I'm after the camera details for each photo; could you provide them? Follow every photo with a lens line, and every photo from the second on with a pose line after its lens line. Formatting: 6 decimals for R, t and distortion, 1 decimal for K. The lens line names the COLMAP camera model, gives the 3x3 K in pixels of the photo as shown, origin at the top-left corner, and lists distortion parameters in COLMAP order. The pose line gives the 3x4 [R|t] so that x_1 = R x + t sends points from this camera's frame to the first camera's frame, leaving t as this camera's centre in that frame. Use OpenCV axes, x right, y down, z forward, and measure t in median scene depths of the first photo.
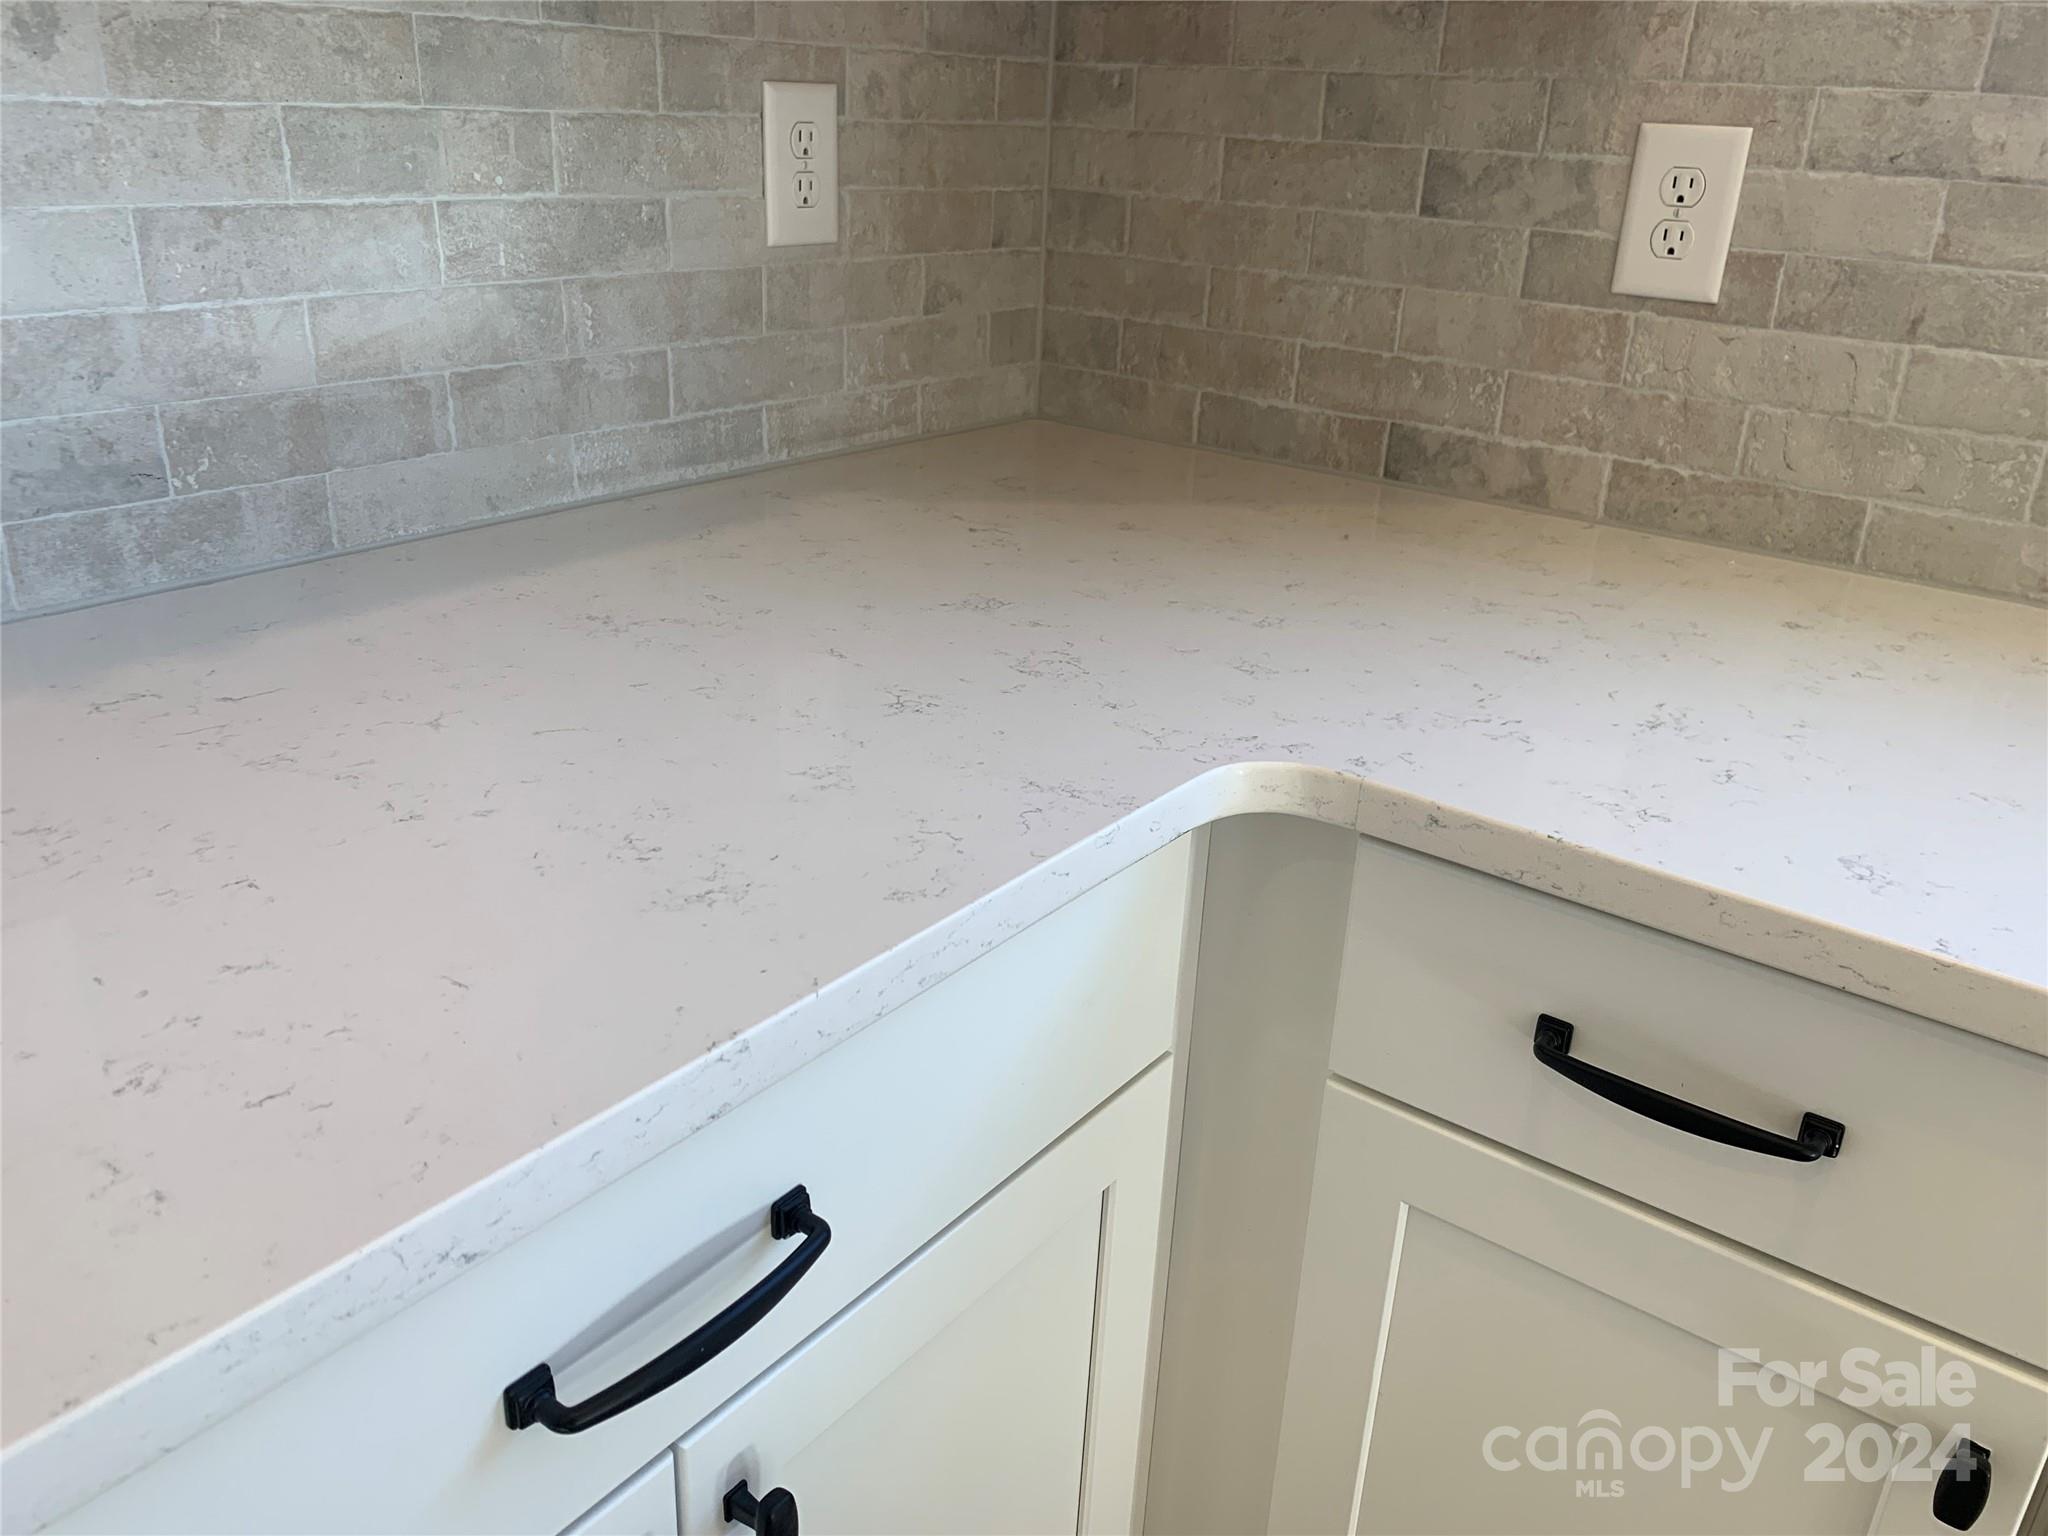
lens RADIAL K [[1560.3, 0, 1031.9], [0, 1560.3, 758.7], [0, 0, 1]] dist [0.021553, -0.027169]
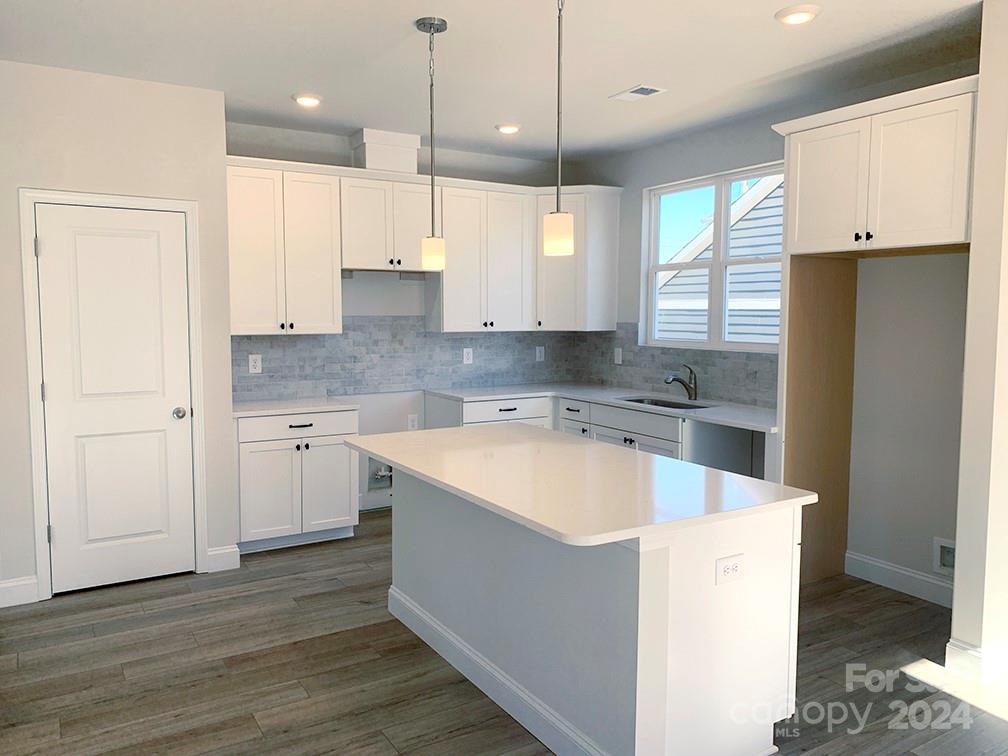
lens RADIAL K [[768.0, 0, 507.9], [0, 768.0, 373.4], [0, 0, 1]] dist [0.021553, -0.027169]
pose [[0.927143, -0.015789, -0.374376, 1.584147], [-0.105871, 0.947365, -0.302143, 1.323183], [0.359441, 0.319765, 0.876671, -3.548557]]
